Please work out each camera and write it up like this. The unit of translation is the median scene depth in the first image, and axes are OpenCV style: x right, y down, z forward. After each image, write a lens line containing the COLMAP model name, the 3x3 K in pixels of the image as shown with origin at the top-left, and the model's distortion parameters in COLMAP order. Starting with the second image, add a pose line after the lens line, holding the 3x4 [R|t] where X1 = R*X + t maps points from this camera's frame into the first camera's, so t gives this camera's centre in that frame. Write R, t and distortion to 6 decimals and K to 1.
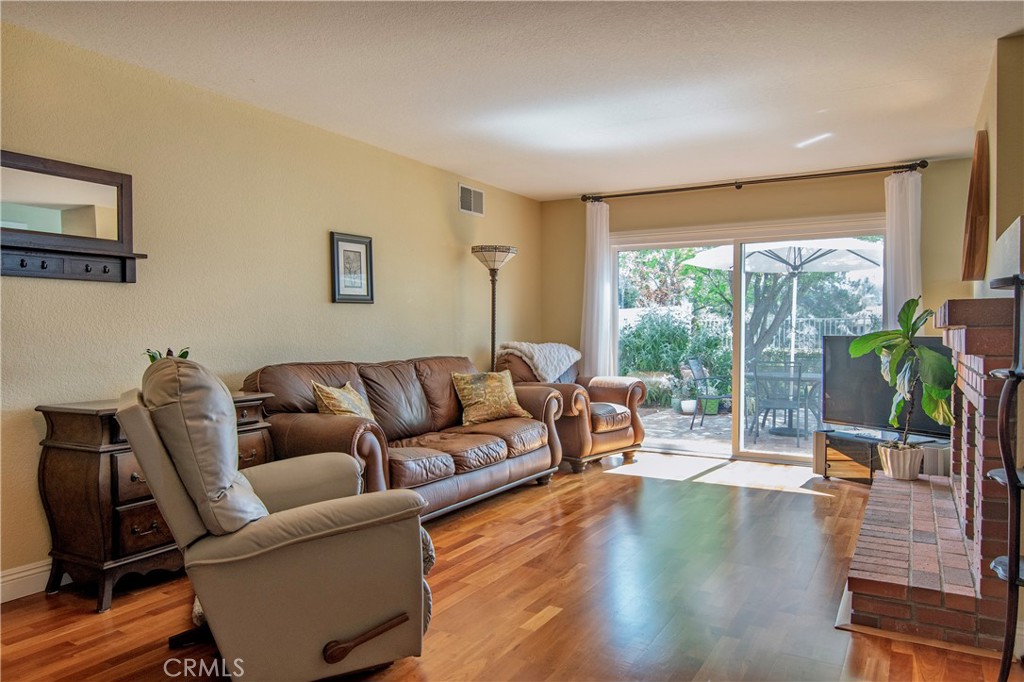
lens RADIAL K [[699.1, 0, 510.5], [0, 699.1, 337.4], [0, 0, 1]] dist [0.000275, -0.002123]
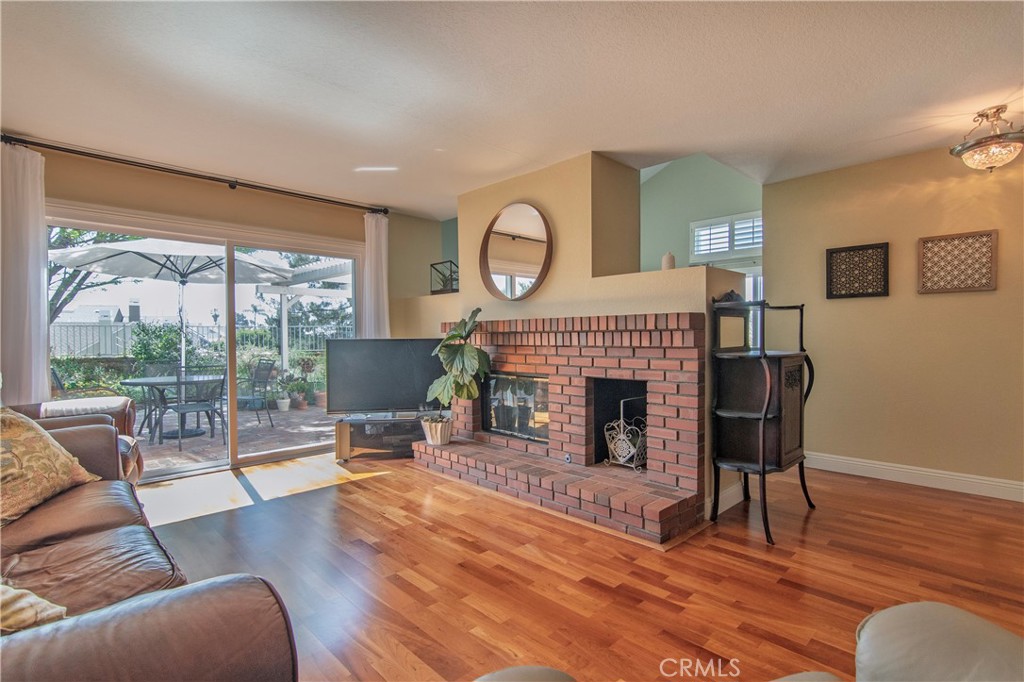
lens RADIAL K [[491.5, 0, 507.4], [0, 491.5, 343.8], [0, 0, 1]] dist [0.001213, 0.001094]
pose [[0.274133, -0.017845, 0.961526, -0.257525], [0.014881, 0.999787, 0.014313, -0.002017], [-0.961577, 0.010385, 0.274340, 0.506936]]
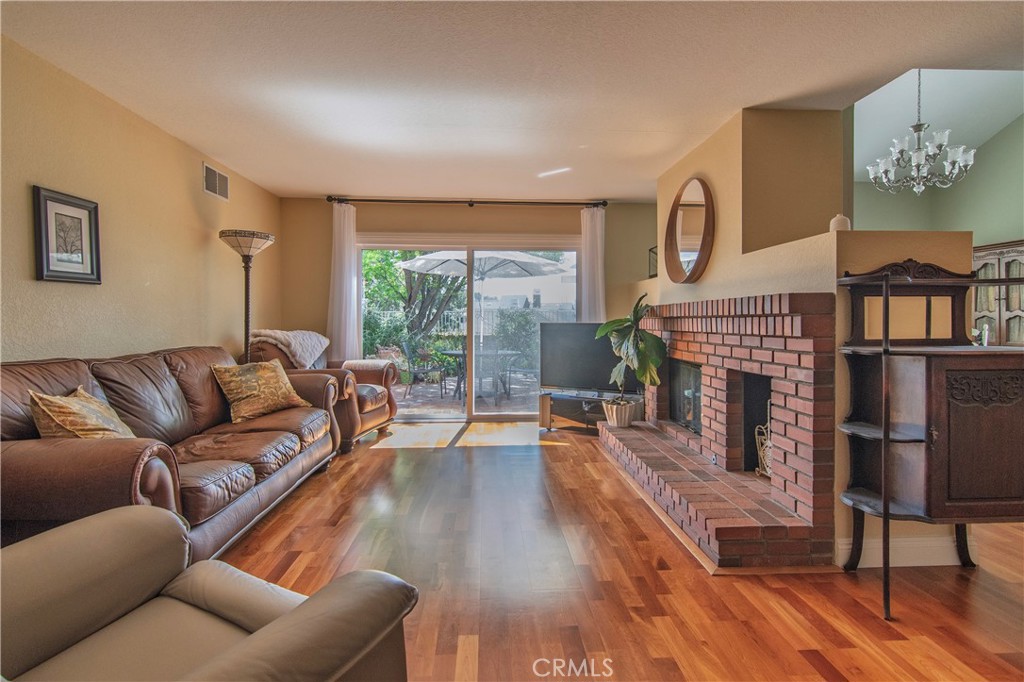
lens RADIAL K [[491.5, 0, 513.9], [0, 491.5, 321.7], [0, 0, 1]] dist [0.001213, 0.001094]
pose [[0.818125, -0.001019, 0.575039, -0.135550], [0.004968, 0.999974, -0.005296, 0.000054], [-0.575018, 0.007189, 0.818109, 0.264008]]
